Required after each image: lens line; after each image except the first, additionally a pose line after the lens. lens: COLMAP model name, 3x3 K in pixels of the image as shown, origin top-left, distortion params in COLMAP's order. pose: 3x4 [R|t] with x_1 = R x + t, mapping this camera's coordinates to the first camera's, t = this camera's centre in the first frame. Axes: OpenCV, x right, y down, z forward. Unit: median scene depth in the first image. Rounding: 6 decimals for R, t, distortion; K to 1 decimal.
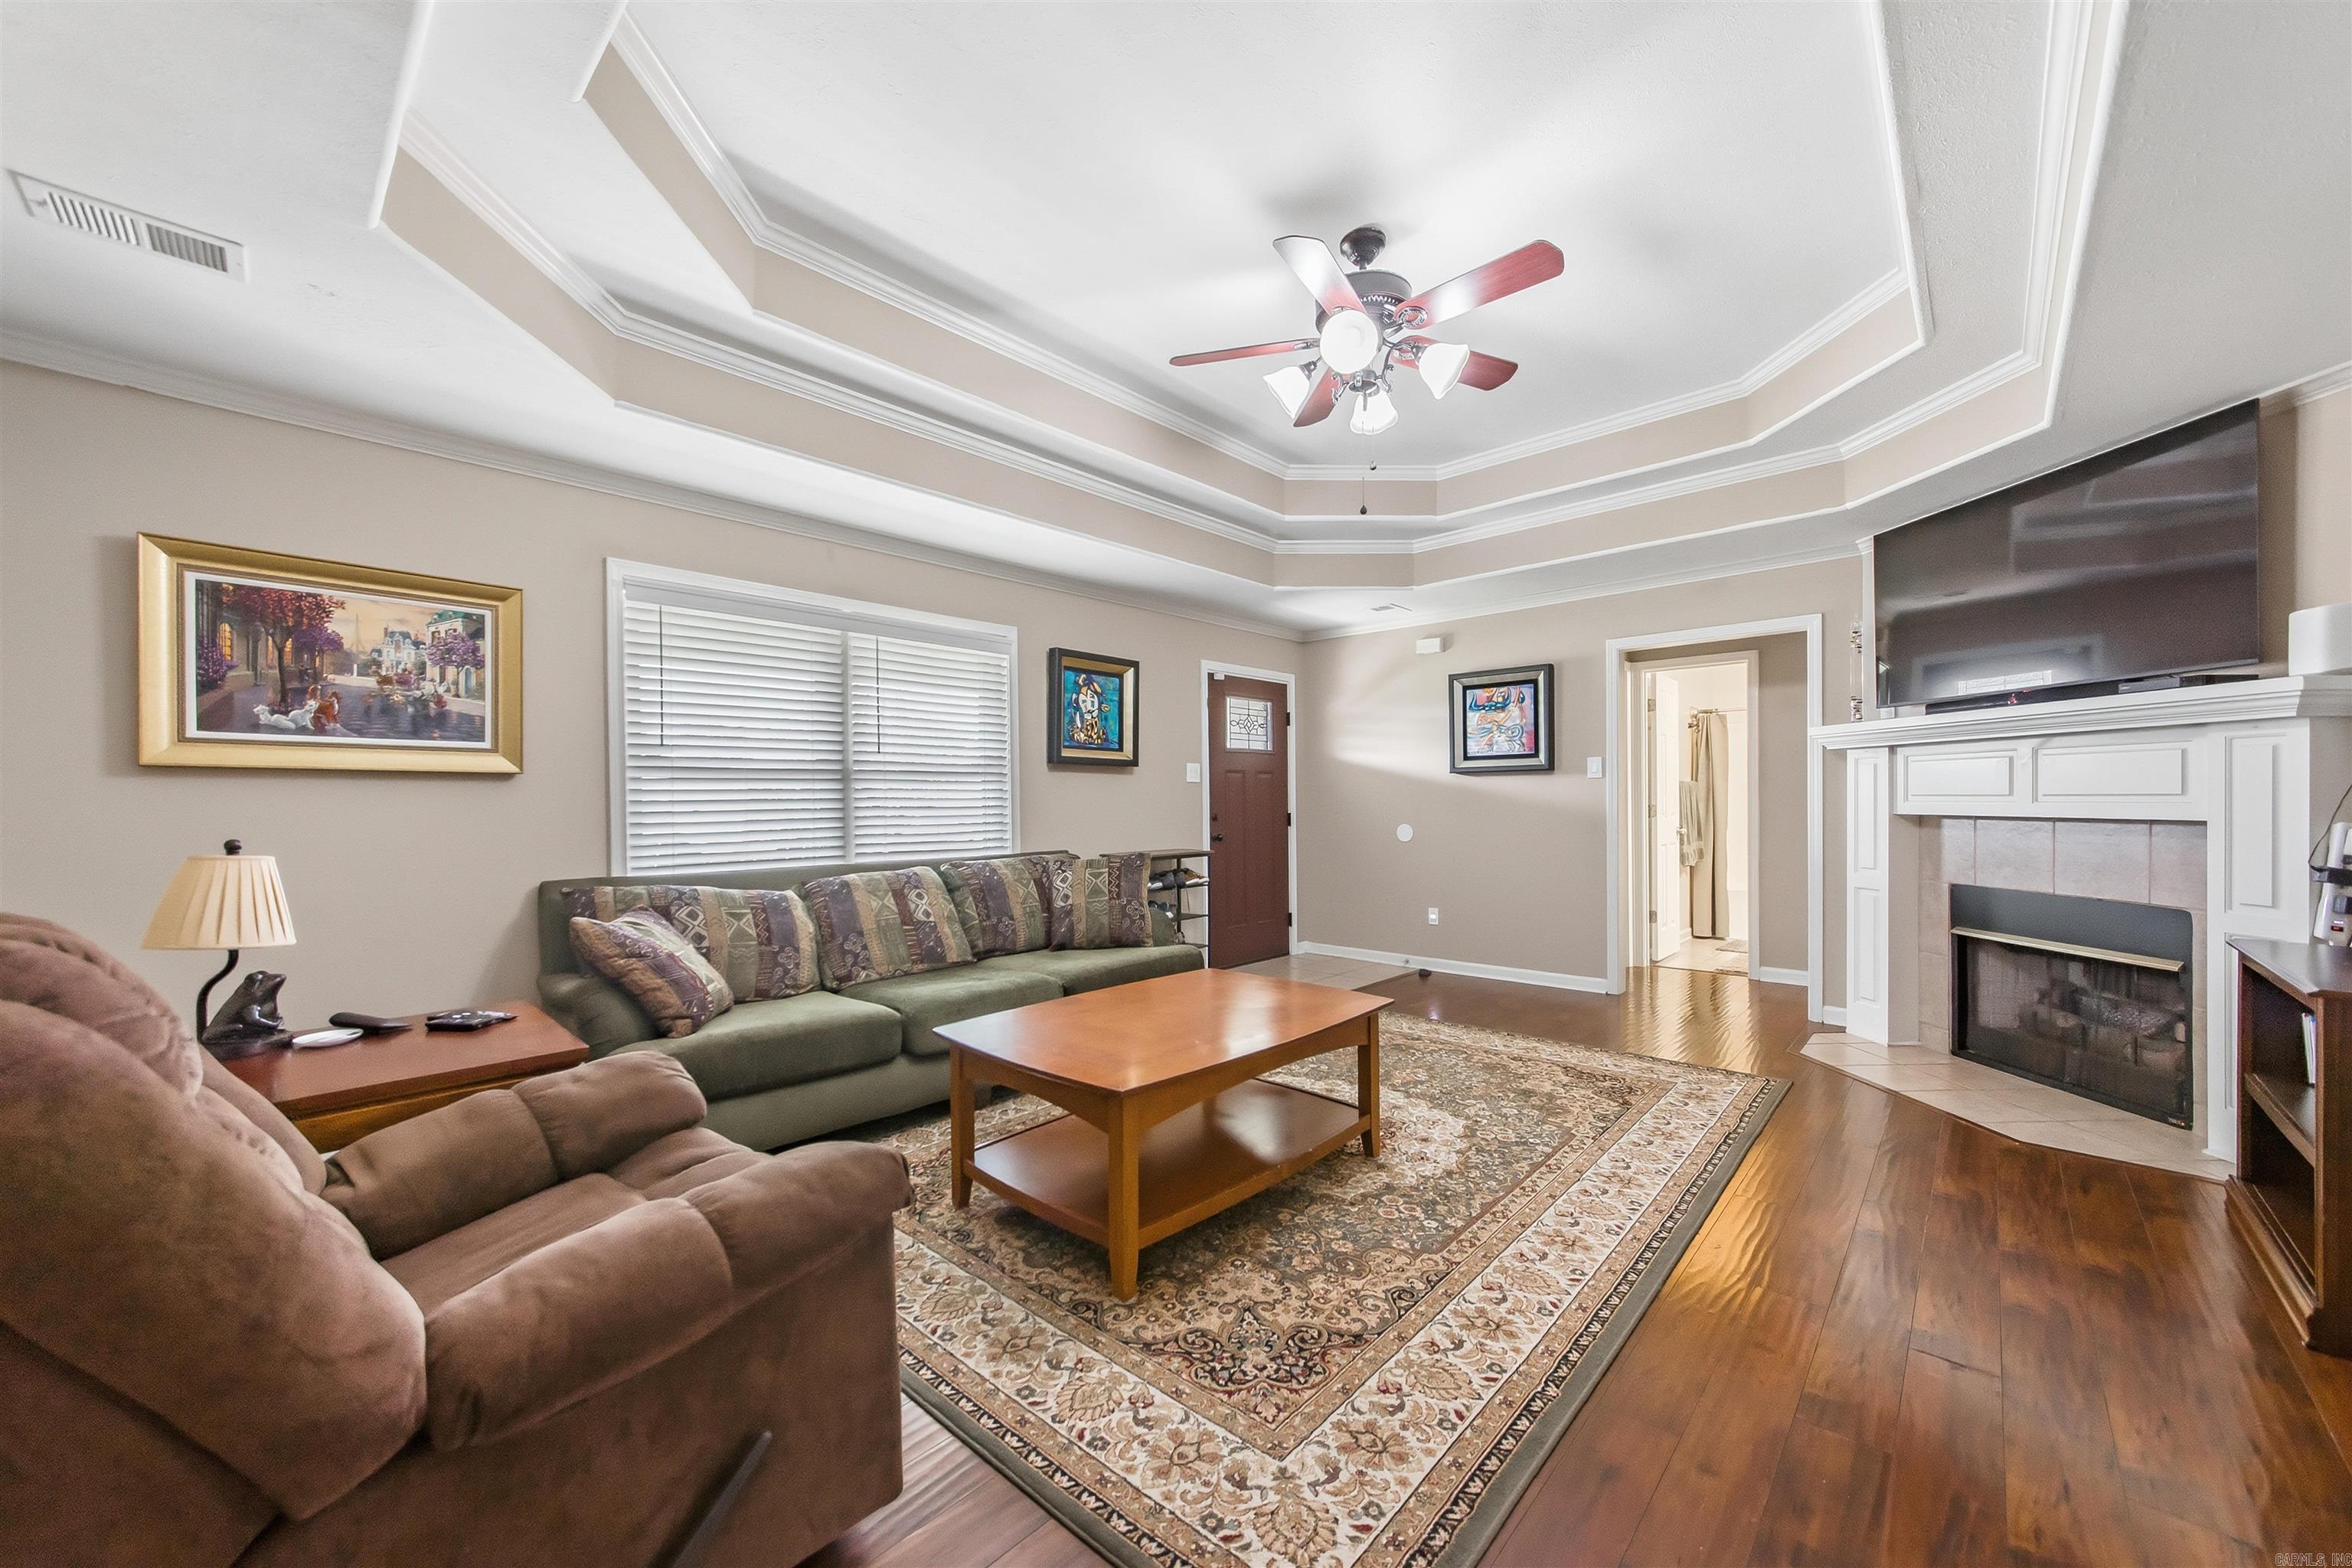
lens RADIAL K [[873.9, 0, 1170.6], [0, 873.9, 805.0], [0, 0, 1]] dist [0.000636, 0.000053]
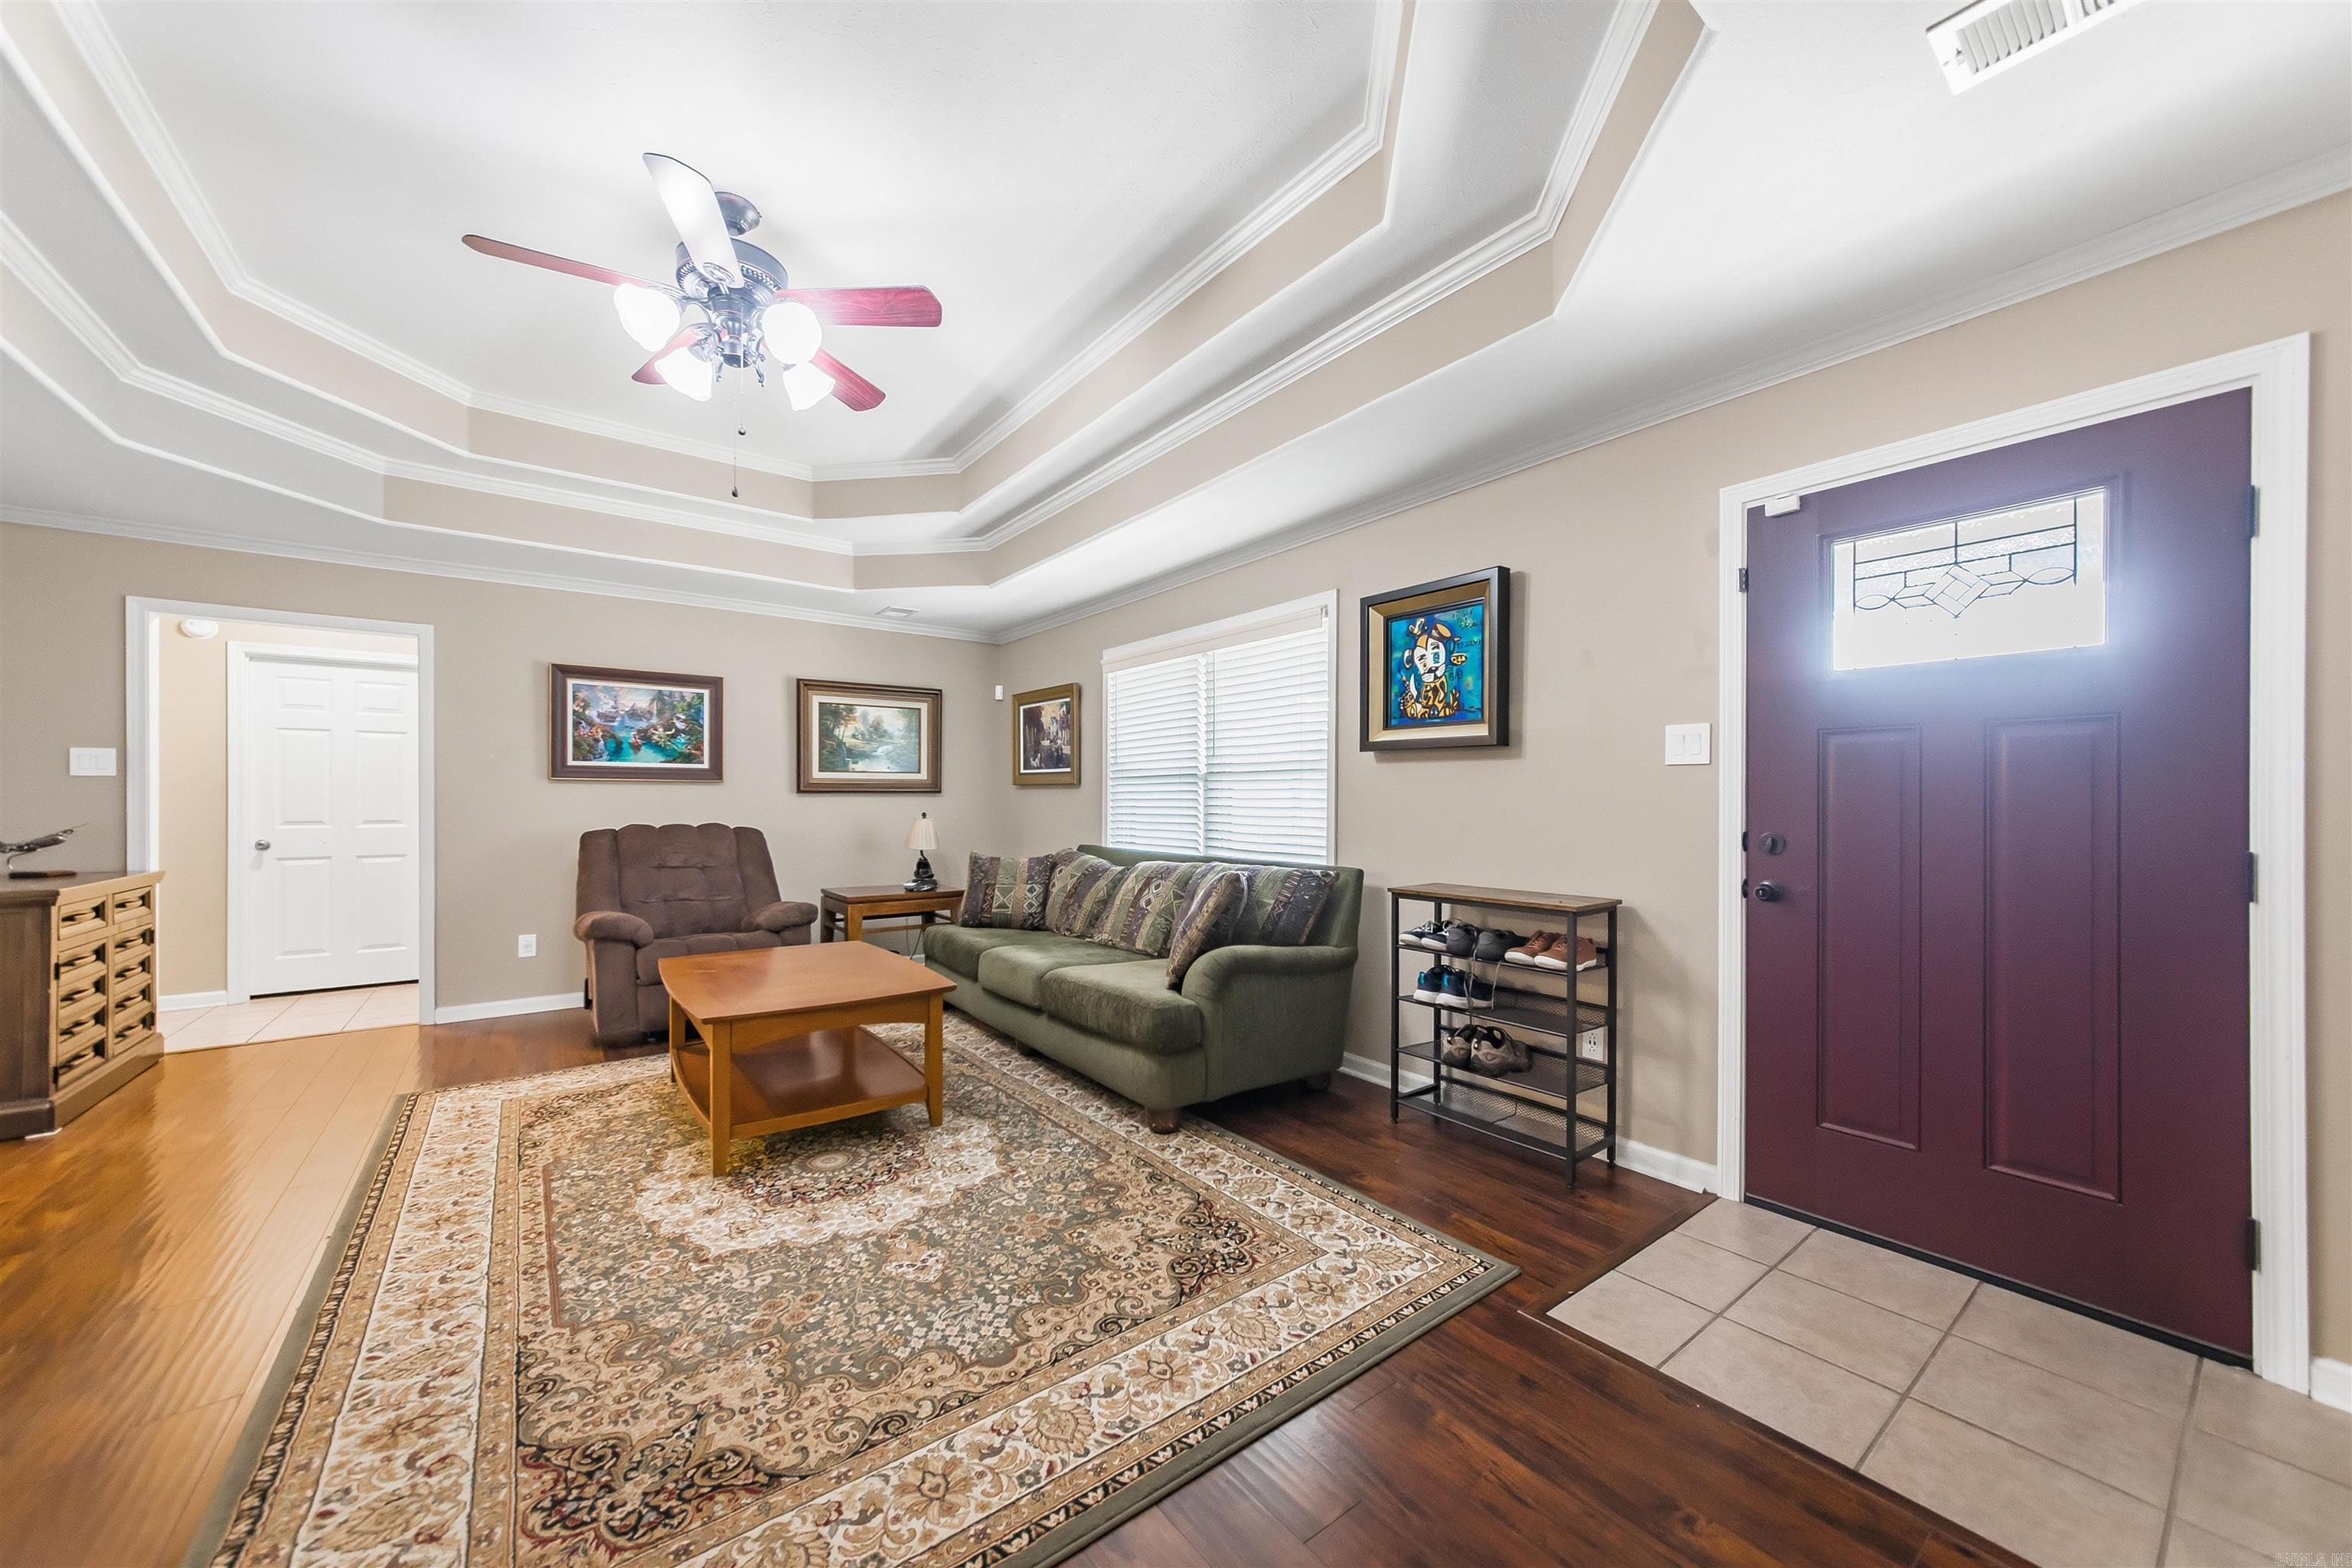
lens RADIAL K [[861.7, 0, 1181.5], [0, 861.7, 802.3], [0, 0, 1]] dist [-0.015501, 0.009490]
pose [[-0.168639, 0.007477, -0.985650, 0.751576], [-0.005595, 0.999948, 0.008543, -0.011976], [0.985662, 0.006956, -0.168588, 1.166605]]
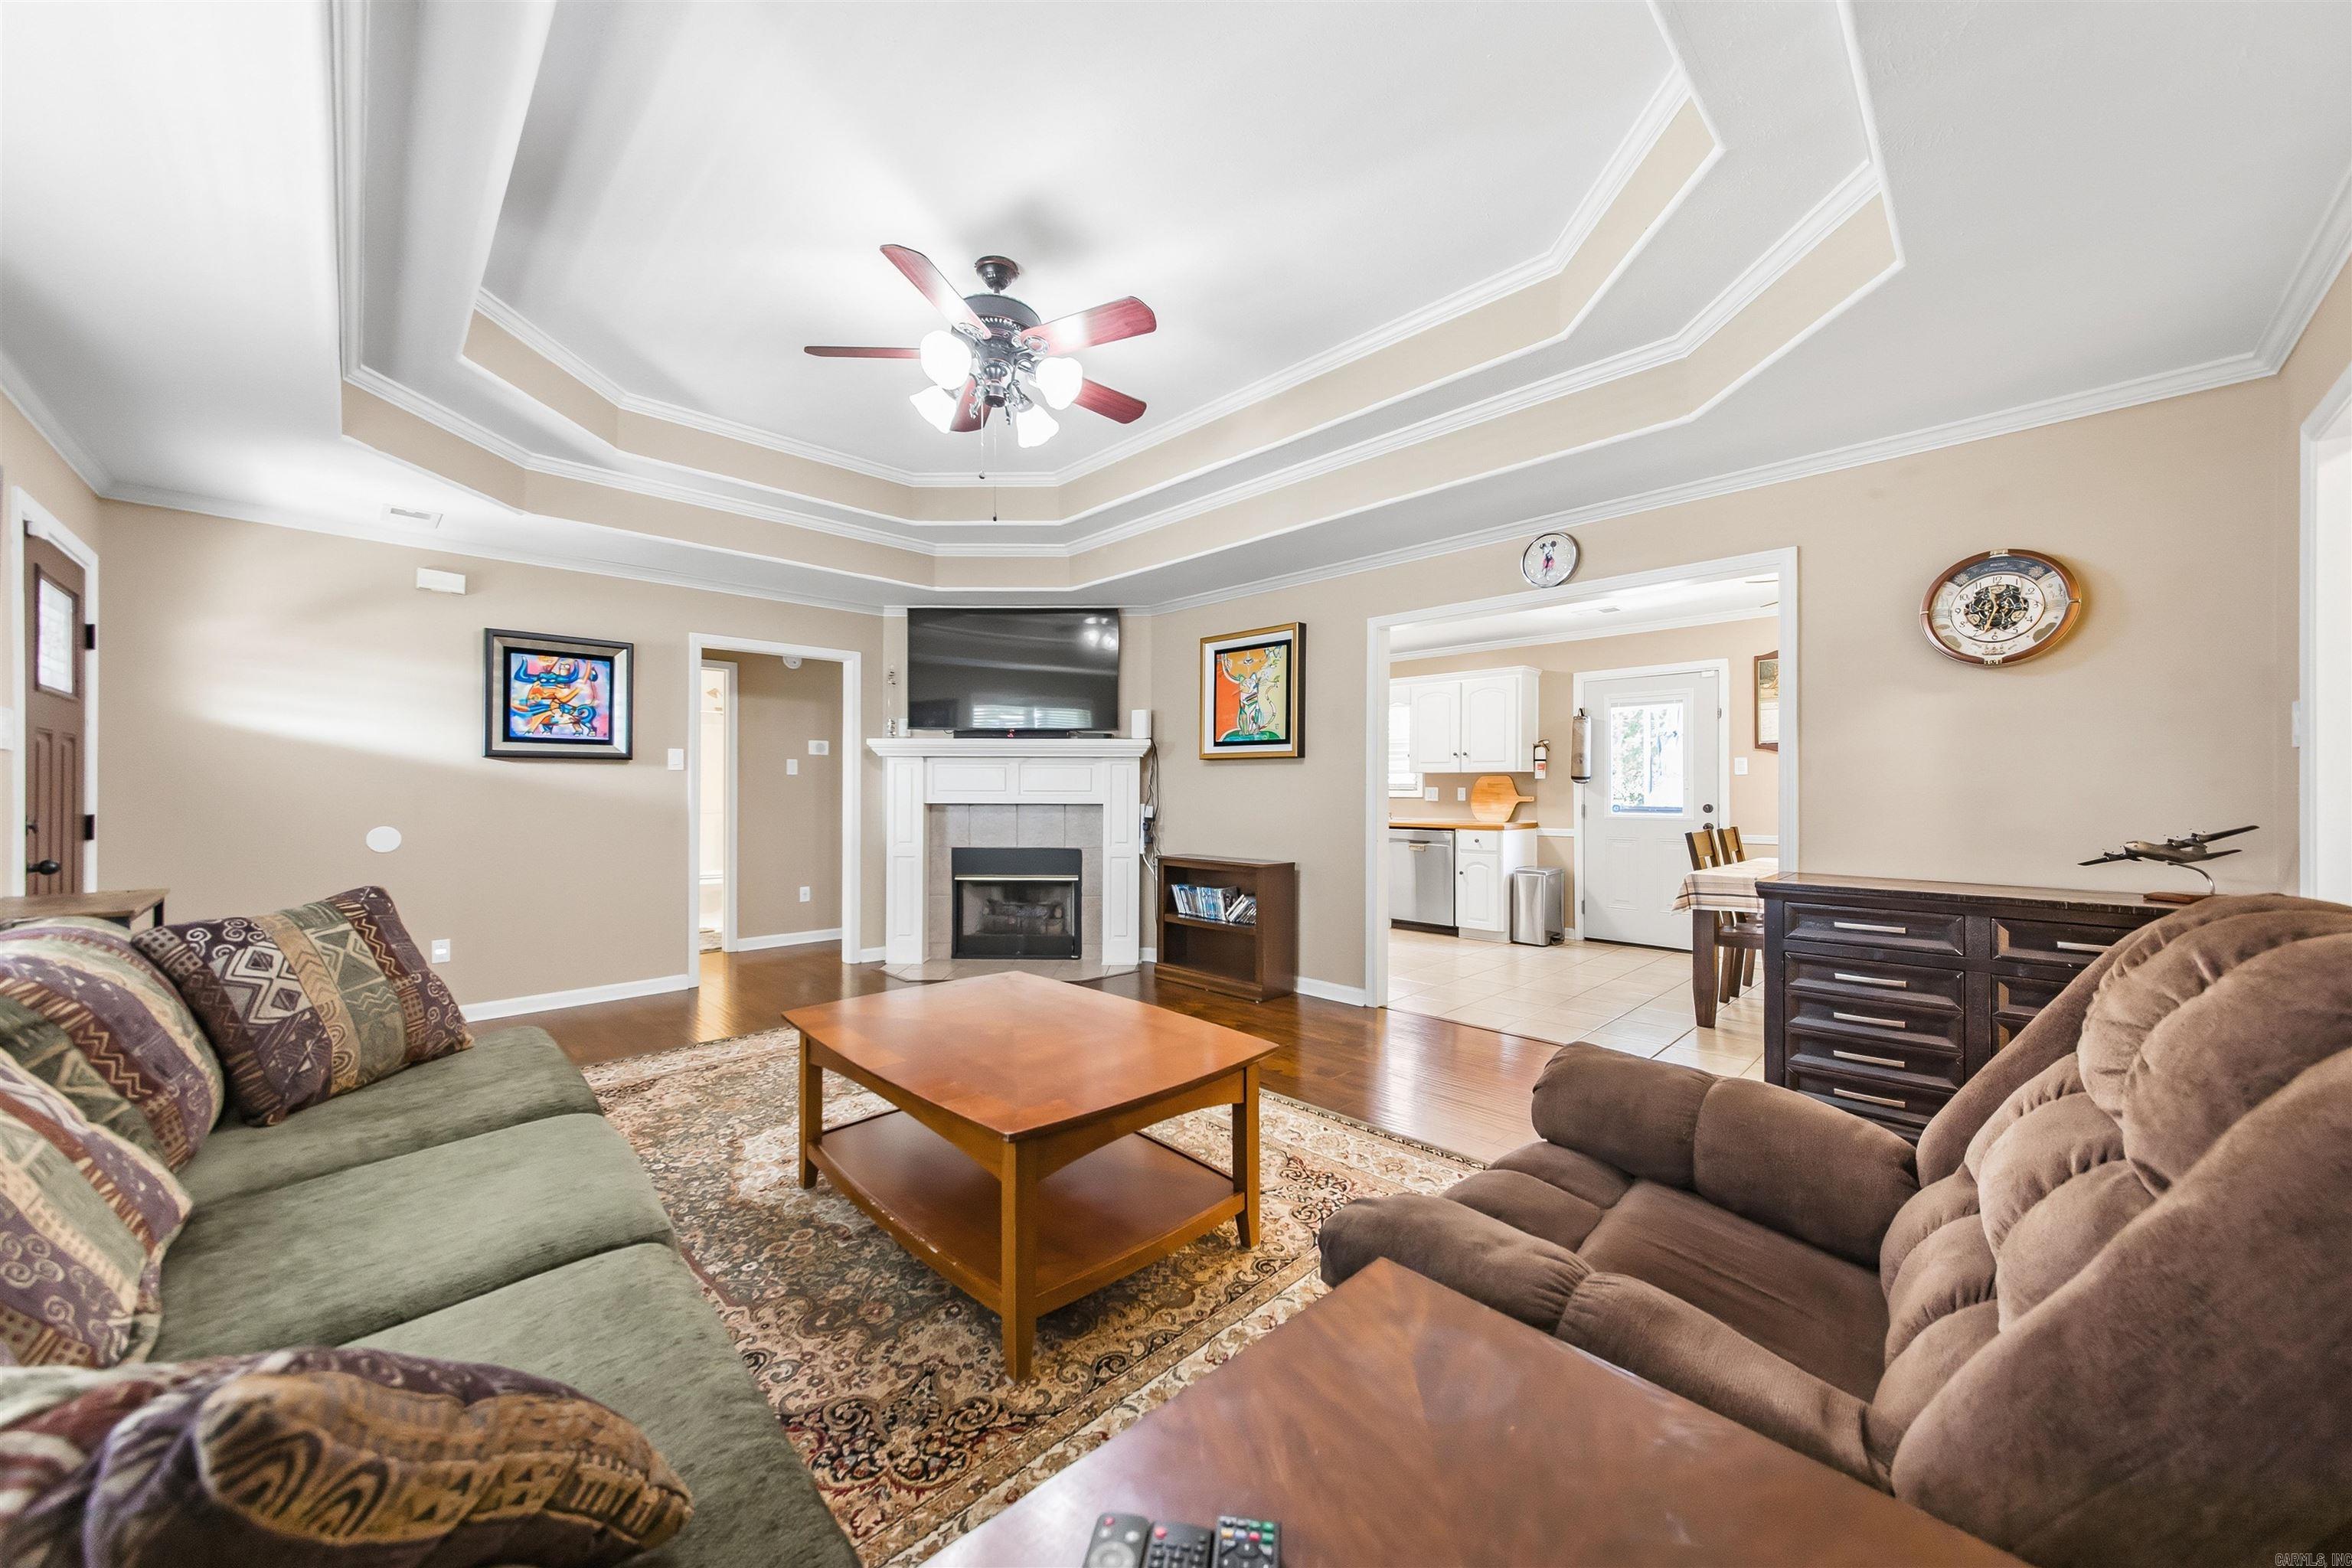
lens RADIAL K [[841.7, 0, 1172.3], [0, 841.7, 792.4], [0, 0, 1]] dist [0.001912, 0.000317]
pose [[0.042382, 0.006197, 0.999082, -0.564082], [0.004267, 0.999971, -0.006383, 0.002513], [-0.999092, 0.004533, 0.042354, 0.532697]]
